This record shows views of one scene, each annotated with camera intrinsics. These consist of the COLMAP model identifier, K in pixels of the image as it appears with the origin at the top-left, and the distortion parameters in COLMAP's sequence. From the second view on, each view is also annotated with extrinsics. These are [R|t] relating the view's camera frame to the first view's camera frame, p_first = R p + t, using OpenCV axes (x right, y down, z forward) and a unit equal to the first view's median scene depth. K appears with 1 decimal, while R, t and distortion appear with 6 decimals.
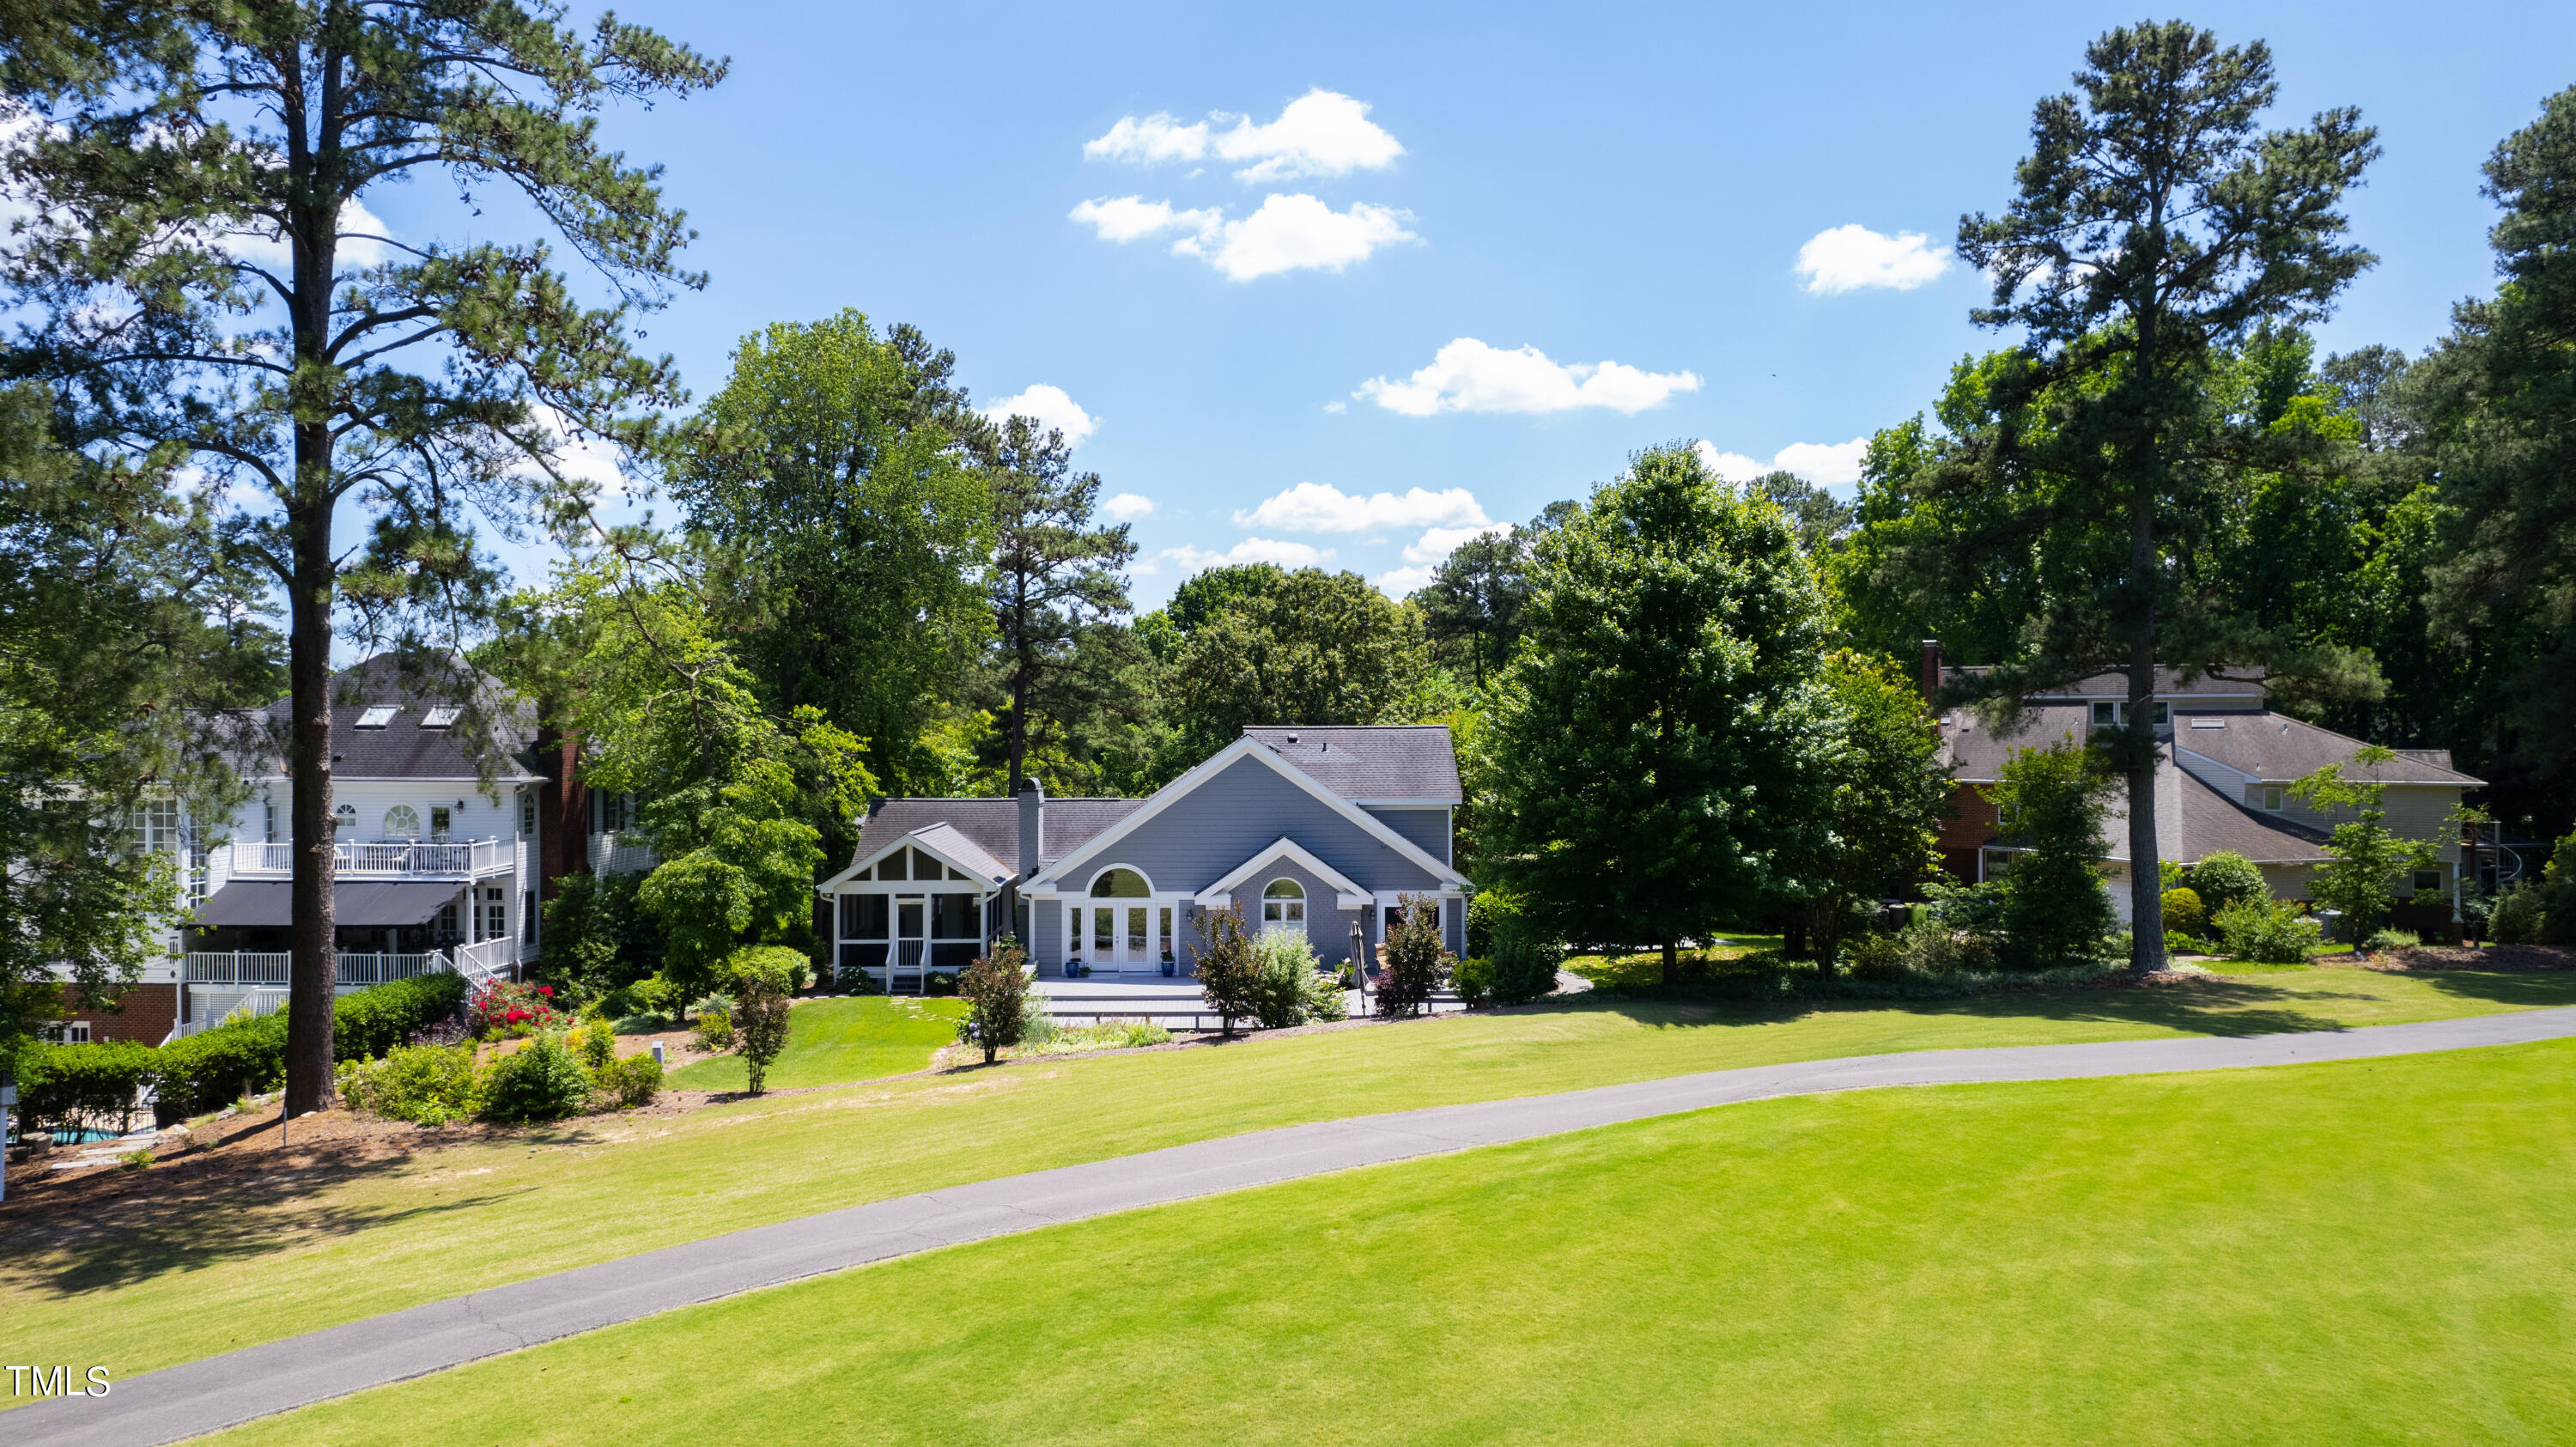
lens RADIAL K [[1690.9, 0, 1288.2], [0, 1690.9, 731.7], [0, 0, 1]] dist [-0.025261, 0.007511]
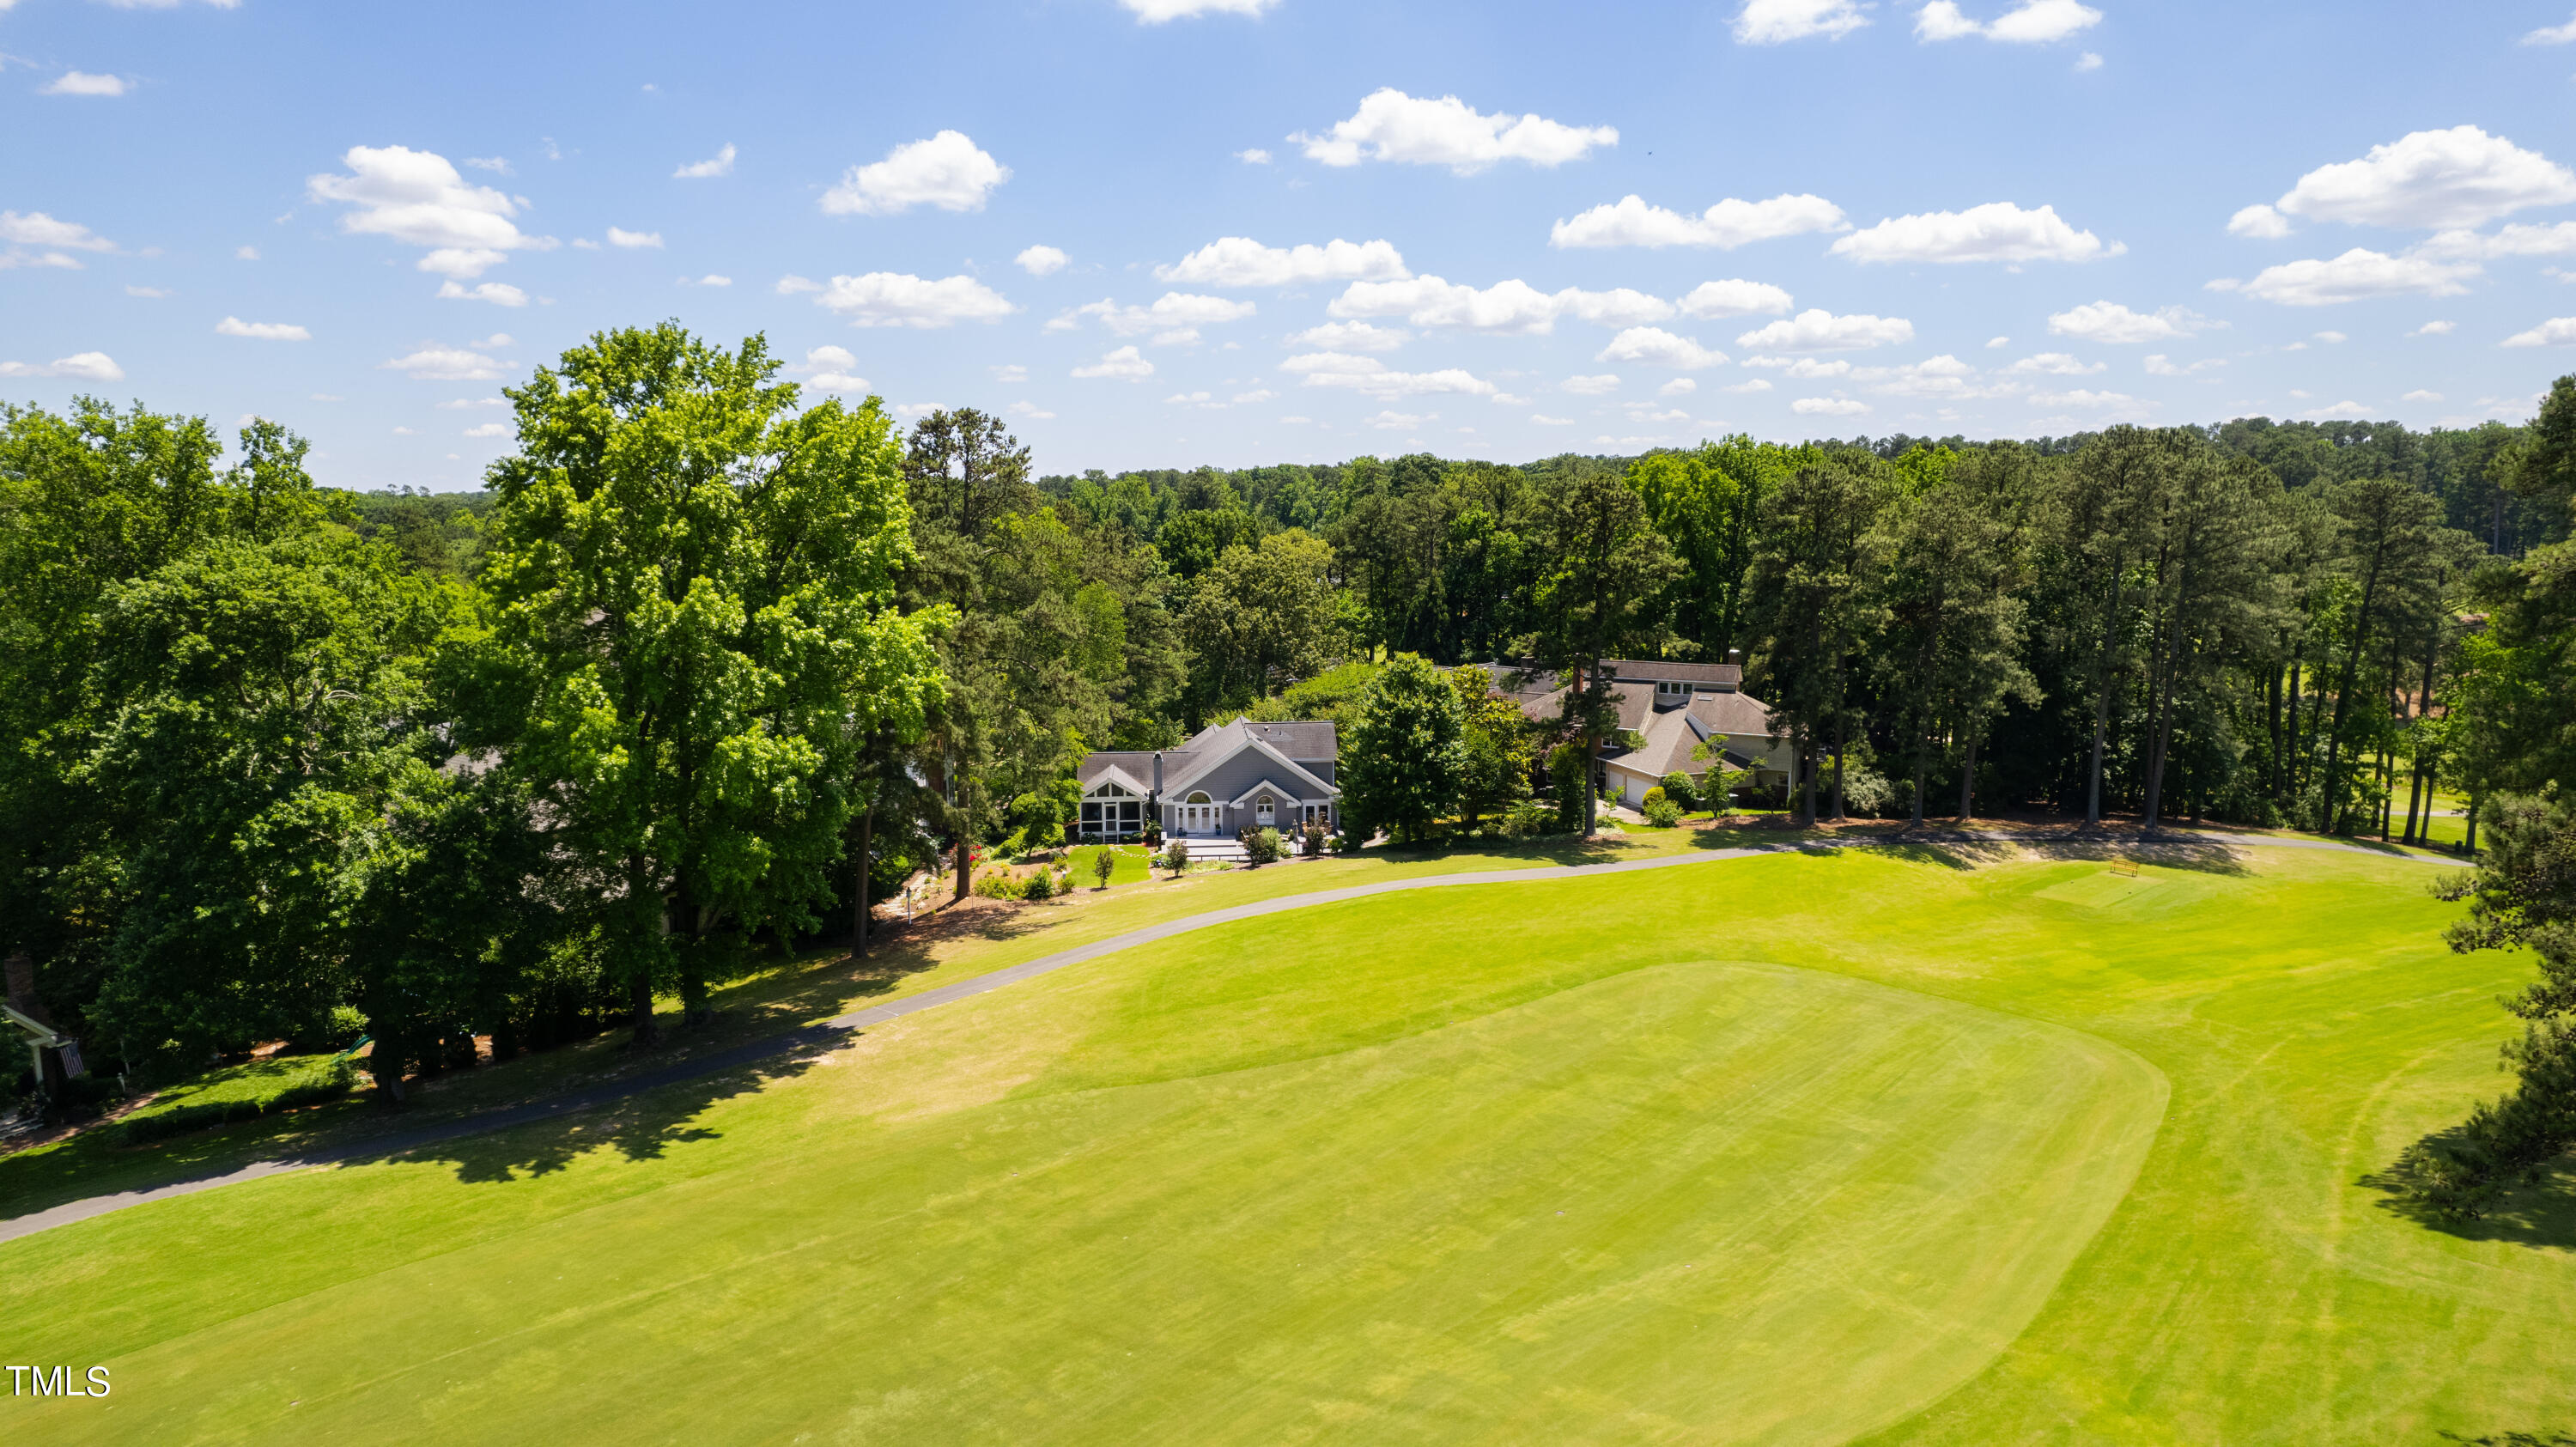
lens RADIAL K [[1690.9, 0, 1288.4], [0, 1690.9, 717.4], [0, 0, 1]] dist [-0.025261, 0.007511]
pose [[0.998913, -0.008945, 0.045739, -0.080045], [0.002502, 0.990287, 0.139015, -0.368345], [-0.046539, -0.138749, 0.989233, -1.427096]]
